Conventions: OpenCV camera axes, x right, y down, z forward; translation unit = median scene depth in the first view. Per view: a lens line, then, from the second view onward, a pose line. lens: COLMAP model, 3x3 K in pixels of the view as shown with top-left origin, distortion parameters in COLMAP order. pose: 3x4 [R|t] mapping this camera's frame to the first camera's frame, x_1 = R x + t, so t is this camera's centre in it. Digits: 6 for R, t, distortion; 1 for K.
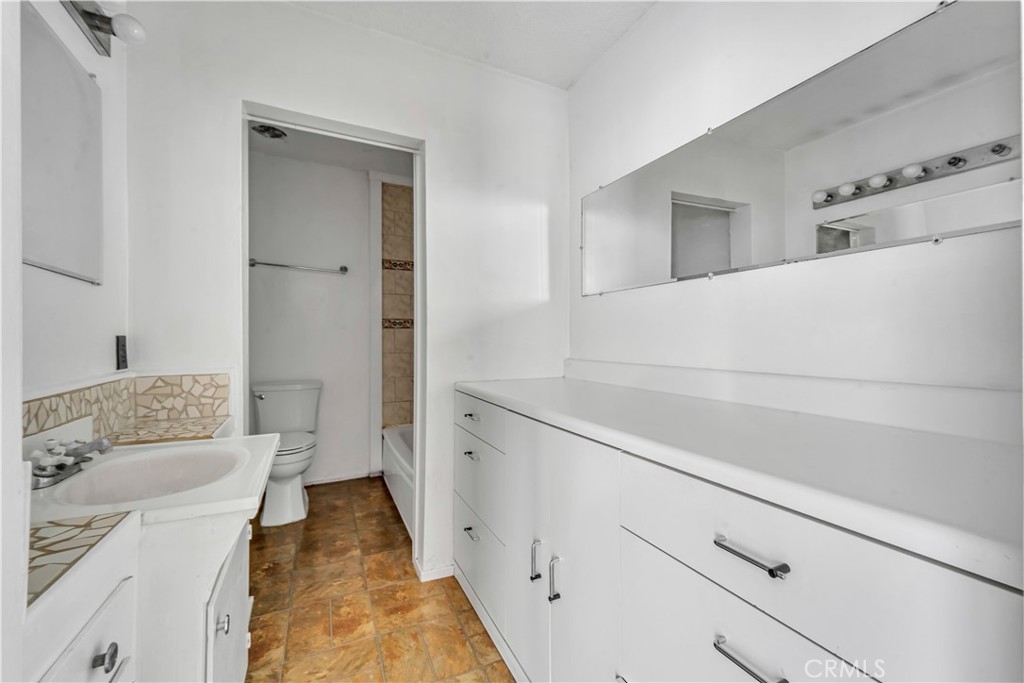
lens RADIAL K [[411.8, 0, 523.6], [0, 411.8, 340.5], [0, 0, 1]] dist [0.009446, -0.000400]
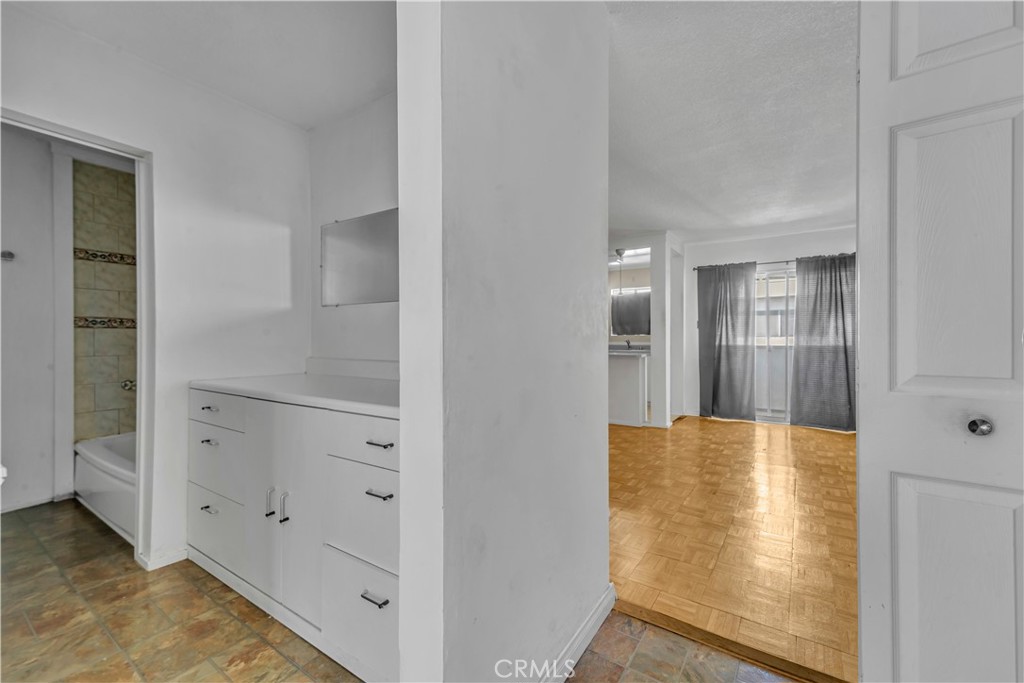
lens RADIAL K [[411.8, 0, 523.6], [0, 411.8, 340.5], [0, 0, 1]] dist [0.009446, -0.000400]
pose [[0.857028, 0.000671, 0.515270, 0.024121], [-0.000787, 1.000000, 0.000006, -0.005653], [-0.515270, -0.000411, 0.857028, -0.363979]]
